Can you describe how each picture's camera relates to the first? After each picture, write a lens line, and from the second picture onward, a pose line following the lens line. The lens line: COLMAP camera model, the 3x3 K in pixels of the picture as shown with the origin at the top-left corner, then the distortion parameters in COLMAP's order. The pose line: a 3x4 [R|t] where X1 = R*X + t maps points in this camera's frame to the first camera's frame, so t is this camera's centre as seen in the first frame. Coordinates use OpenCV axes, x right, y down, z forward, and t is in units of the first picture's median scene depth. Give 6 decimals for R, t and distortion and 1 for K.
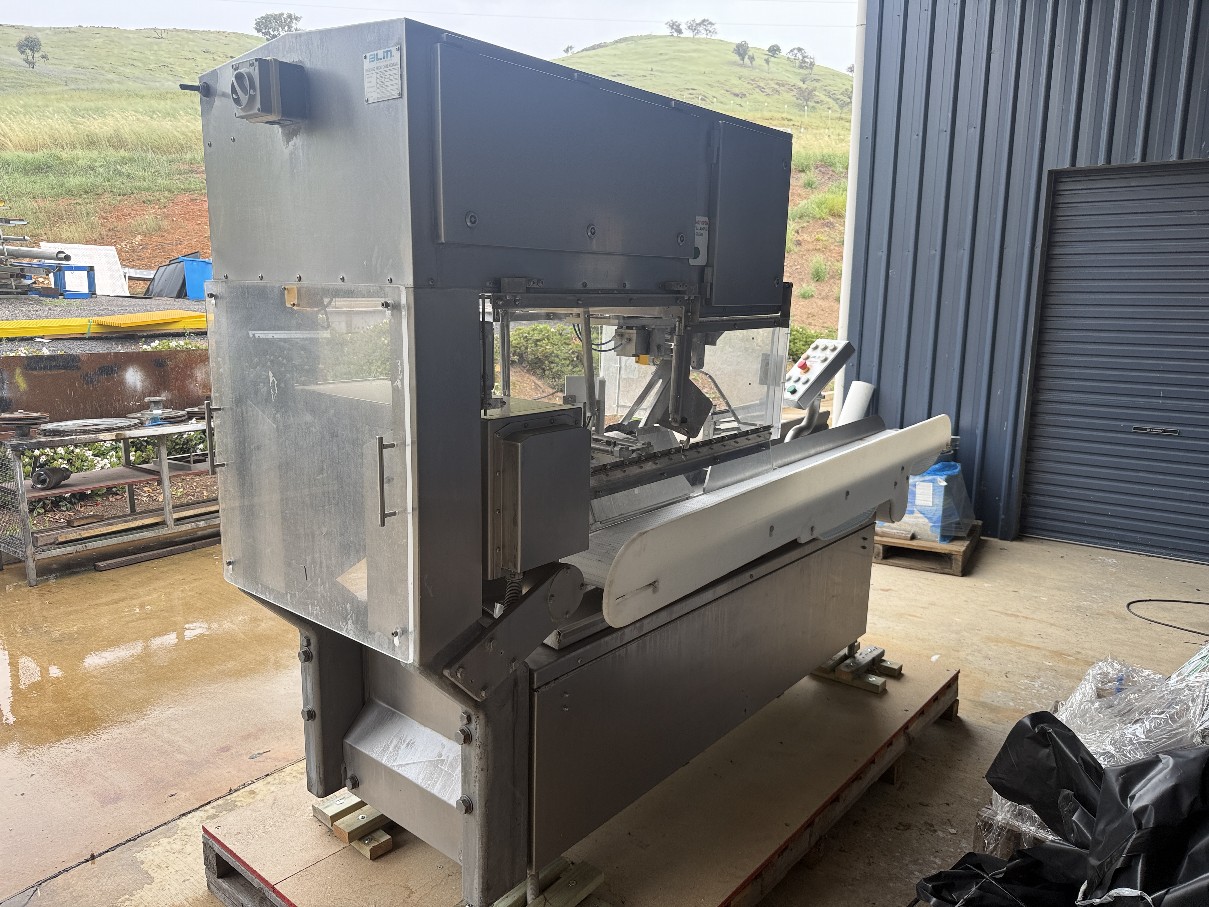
lens RADIAL K [[865.3, 0, 604.5], [0, 865.3, 453.5], [0, 0, 1]] dist [0.000826, -0.003176]
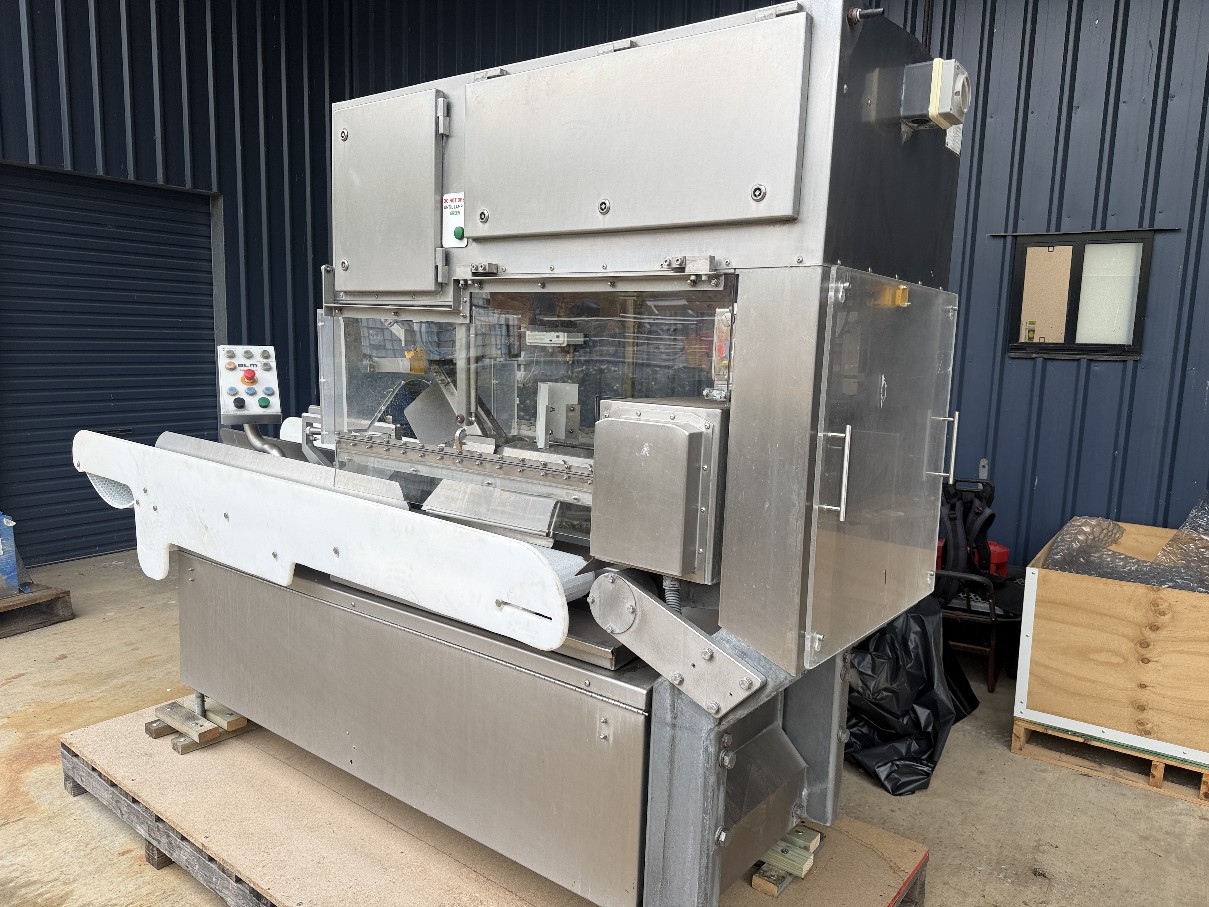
lens RADIAL K [[865.3, 0, 604.5], [0, 865.3, 453.5], [0, 0, 1]] dist [0.000826, -0.003176]
pose [[-0.036650, -0.137572, 0.989814, -0.447987], [0.148737, 0.978696, 0.141534, -0.064432], [-0.988197, 0.152409, -0.015408, 0.459136]]
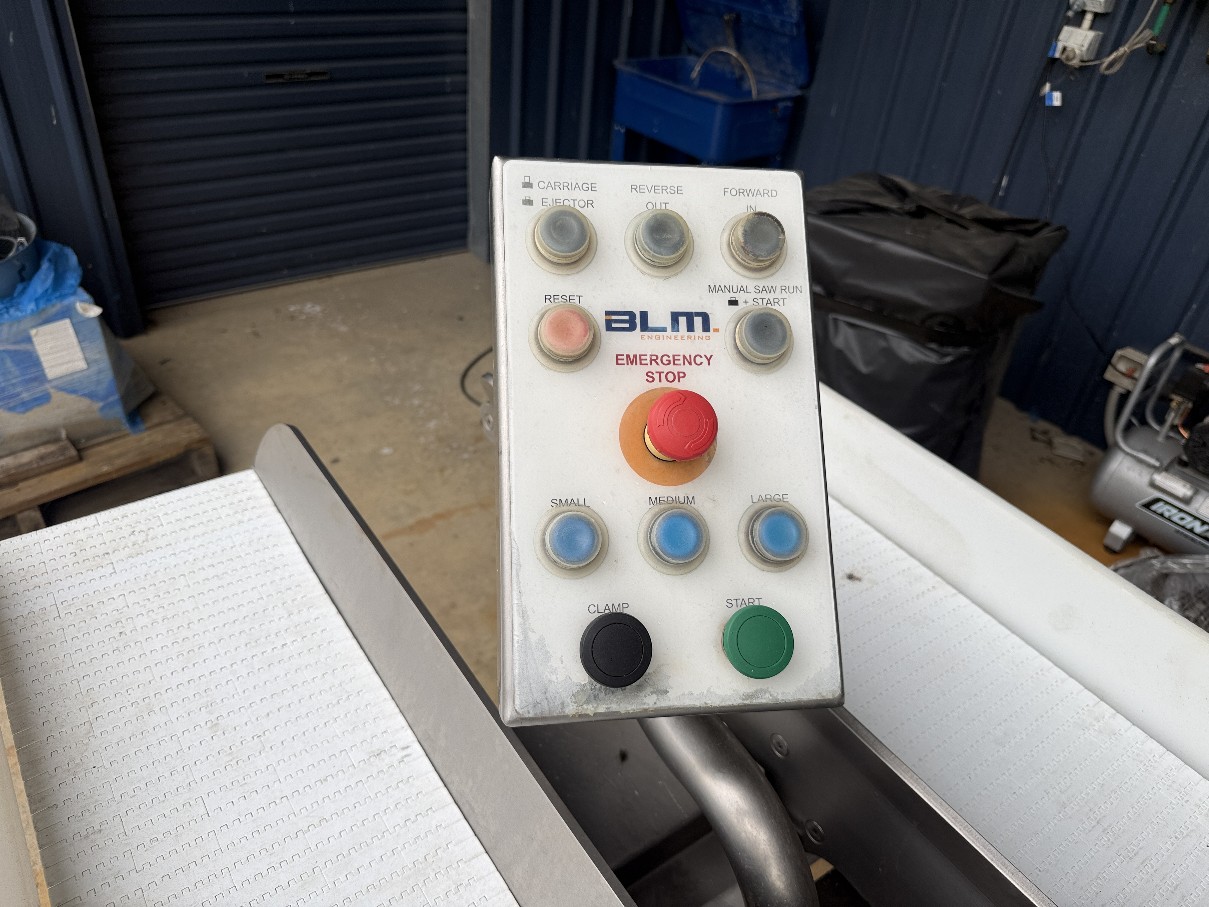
lens RADIAL K [[858.1, 0, 608.5], [0, 858.1, 462.8], [0, 0, 1]] dist [0.010962, -0.005758]
pose [[0.245707, -0.547967, 0.799600, 0.079194], [0.076408, 0.833270, 0.547562, -0.117148], [-0.966328, -0.073444, 0.246609, 0.667110]]
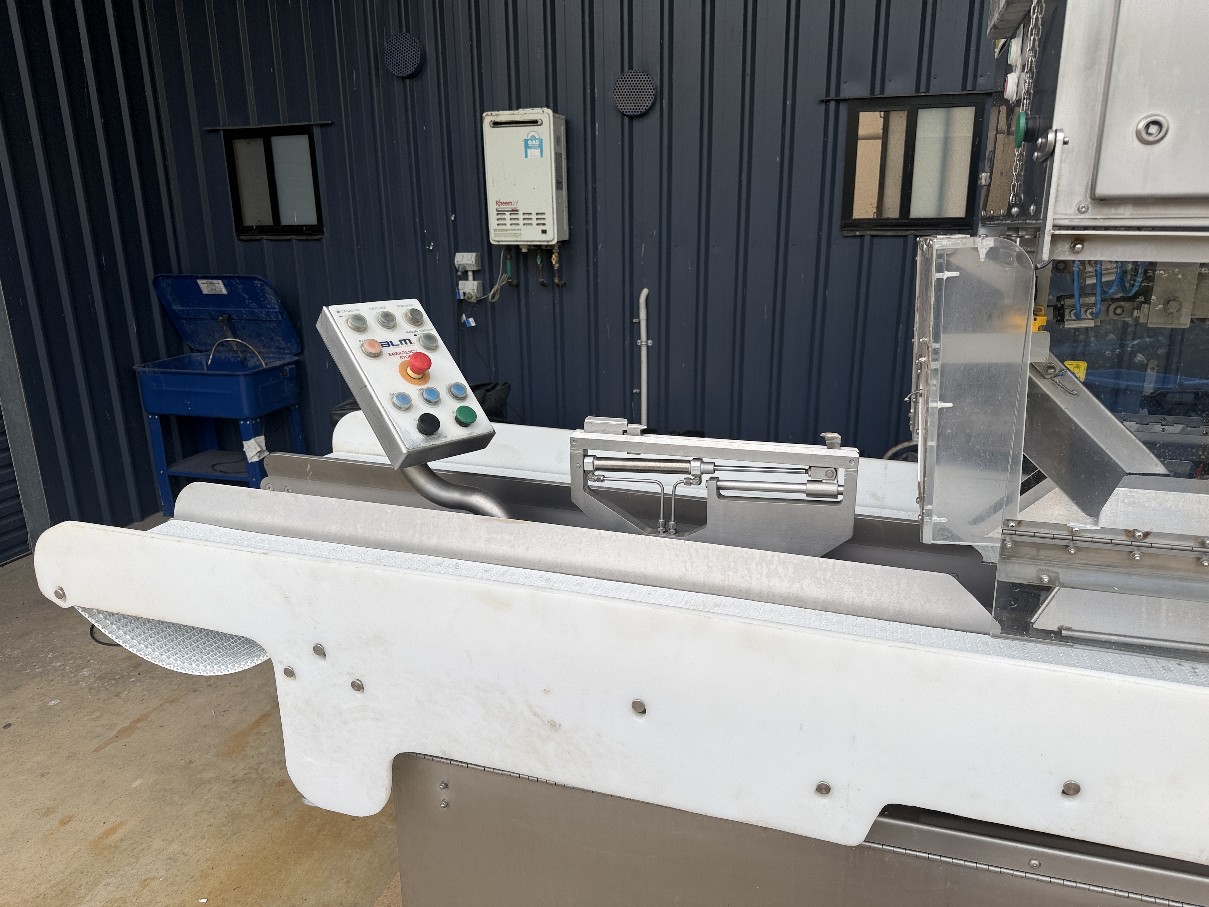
lens RADIAL K [[858.1, 0, 608.5], [0, 858.1, 462.8], [0, 0, 1]] dist [0.010962, -0.005758]
pose [[-0.379365, -0.258884, 0.888291, -0.141796], [0.167353, 0.925024, 0.341062, -0.128050], [-0.909986, 0.278045, -0.307597, 0.724220]]
